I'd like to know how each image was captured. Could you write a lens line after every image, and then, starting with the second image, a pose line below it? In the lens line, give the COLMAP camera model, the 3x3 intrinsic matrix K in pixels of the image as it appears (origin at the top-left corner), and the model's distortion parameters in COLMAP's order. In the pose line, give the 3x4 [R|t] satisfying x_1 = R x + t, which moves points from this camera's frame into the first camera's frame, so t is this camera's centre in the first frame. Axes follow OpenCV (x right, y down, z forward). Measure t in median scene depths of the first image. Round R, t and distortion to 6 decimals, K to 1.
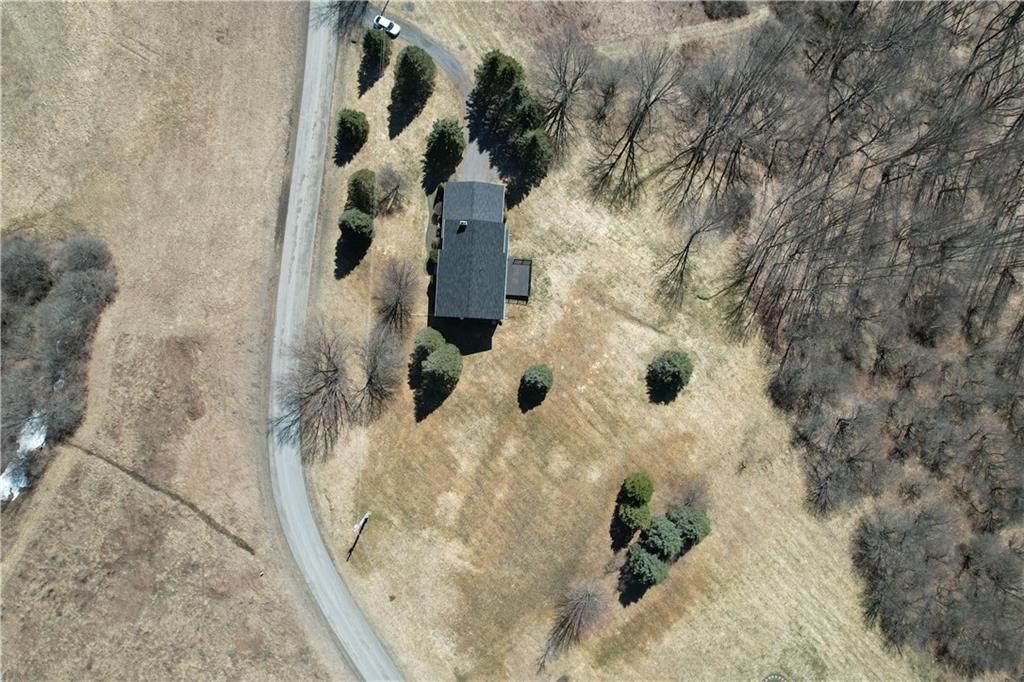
lens RADIAL K [[659.4, 0, 512.7], [0, 659.4, 334.6], [0, 0, 1]] dist [-0.076511, 0.076985]
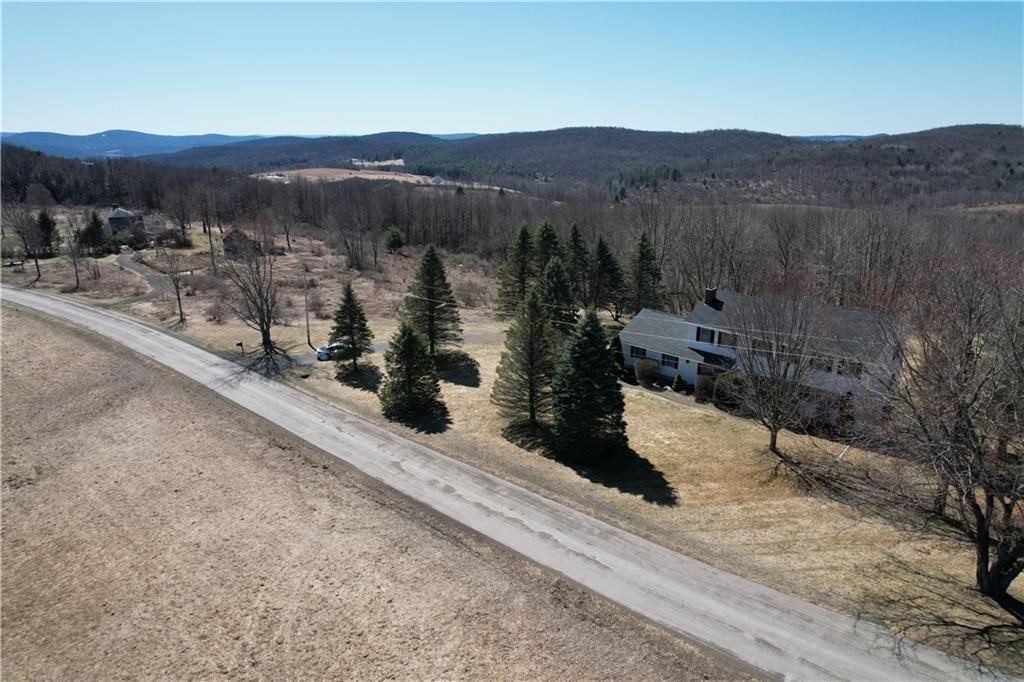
lens RADIAL K [[659.4, 0, 512.7], [0, 659.4, 334.6], [0, 0, 1]] dist [-0.076511, 0.076985]
pose [[0.647704, -0.231845, 0.725760, -0.548245], [0.761794, 0.181833, -0.621777, 0.049792], [0.012189, 0.955607, 0.294392, 0.807885]]
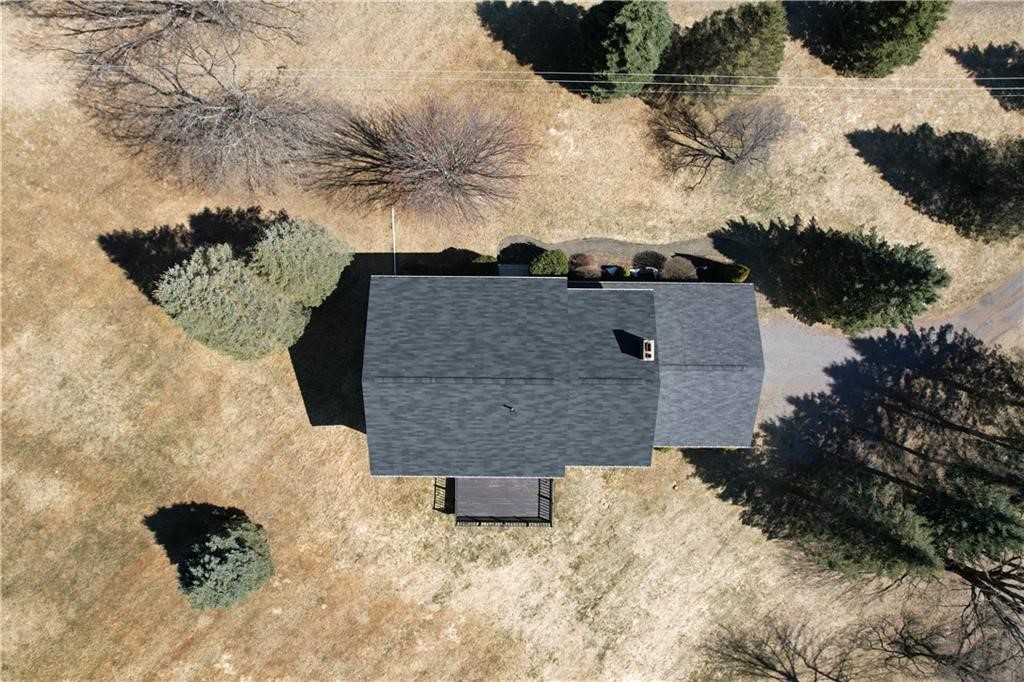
lens RADIAL K [[659.4, 0, 512.7], [0, 659.4, 334.6], [0, 0, 1]] dist [-0.076511, 0.076985]
pose [[0.048083, 0.998794, 0.009901, -0.082755], [-0.998775, 0.048193, -0.011198, -0.090960], [-0.011661, -0.009350, 0.999888, 0.622280]]
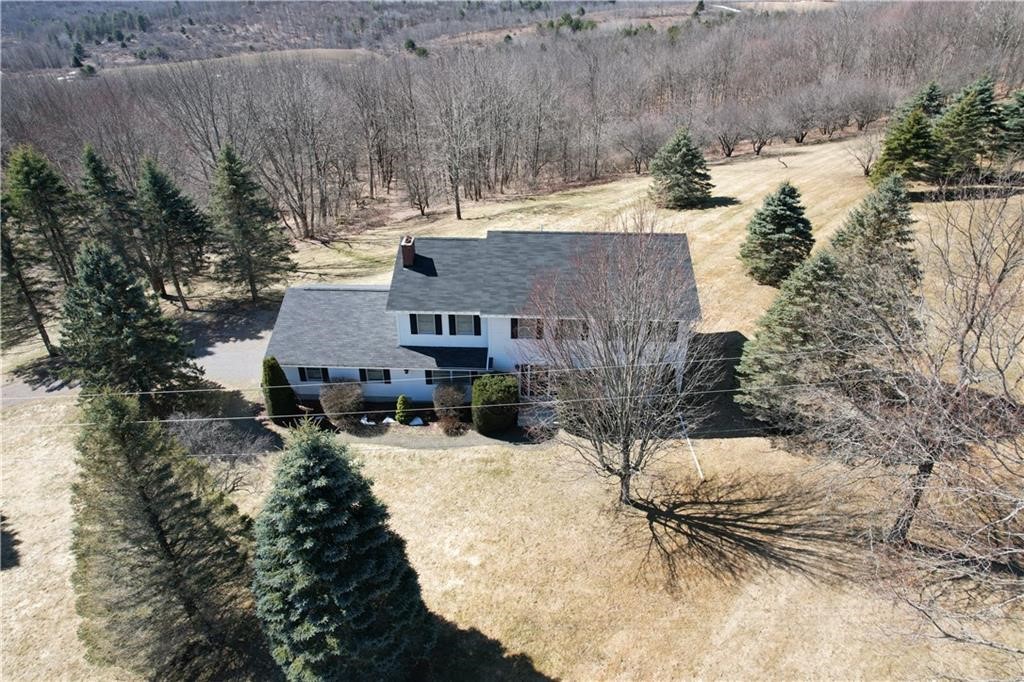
lens RADIAL K [[659.4, 0, 512.7], [0, 659.4, 334.6], [0, 0, 1]] dist [-0.076511, 0.076985]
pose [[-0.014327, -0.500716, 0.865493, -0.358994], [0.999807, -0.018806, 0.005670, -0.109901], [0.013437, 0.865407, 0.500889, 0.809435]]
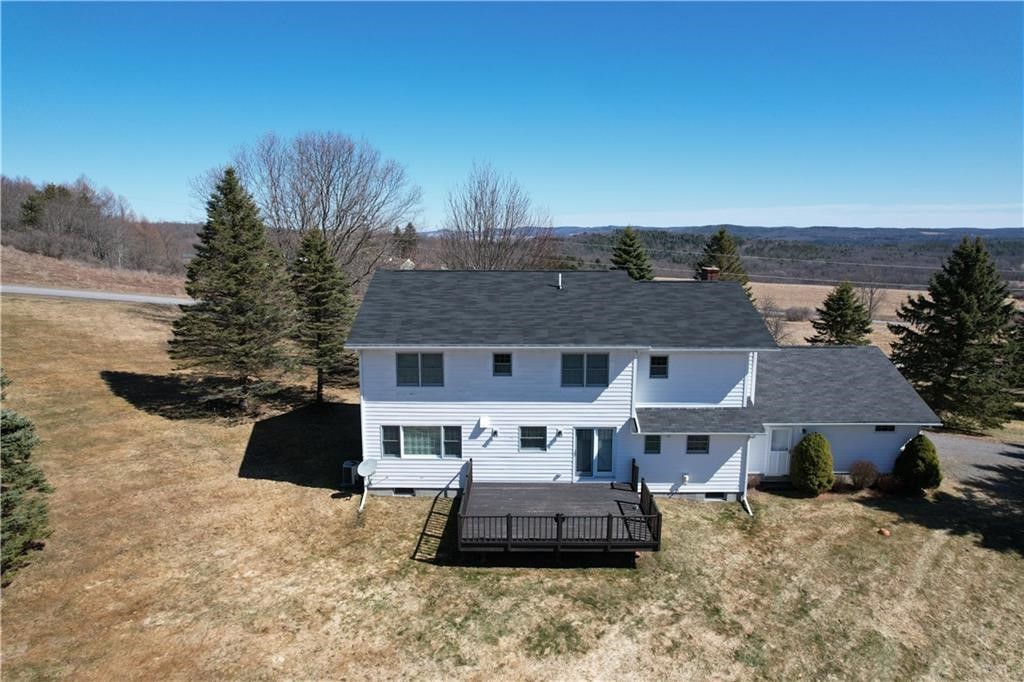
lens RADIAL K [[659.4, 0, 512.7], [0, 659.4, 334.6], [0, 0, 1]] dist [-0.076511, 0.076985]
pose [[0.054425, 0.153866, -0.986592, 0.193423], [-0.998461, -0.002150, -0.055415, -0.062233], [-0.010647, 0.988089, 0.153512, 0.912878]]
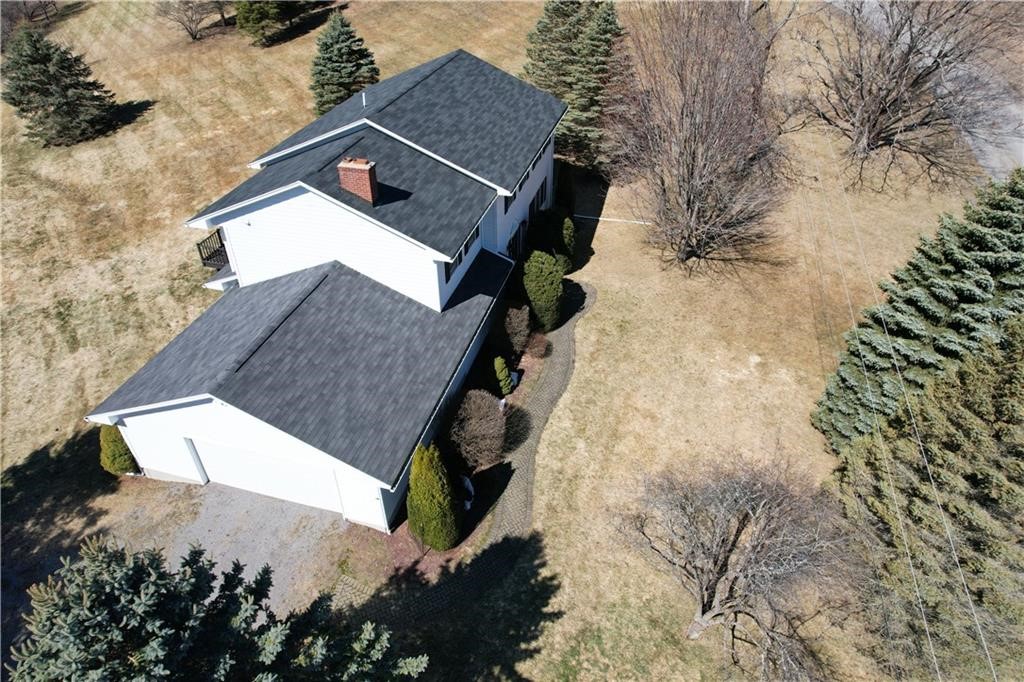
lens RADIAL K [[659.4, 0, 512.7], [0, 659.4, 334.6], [0, 0, 1]] dist [-0.076511, 0.076985]
pose [[-0.978832, -0.130494, 0.157669, -0.145634], [0.204432, -0.586536, 0.783698, -0.318331], [-0.009789, 0.799341, 0.600798, 0.853684]]
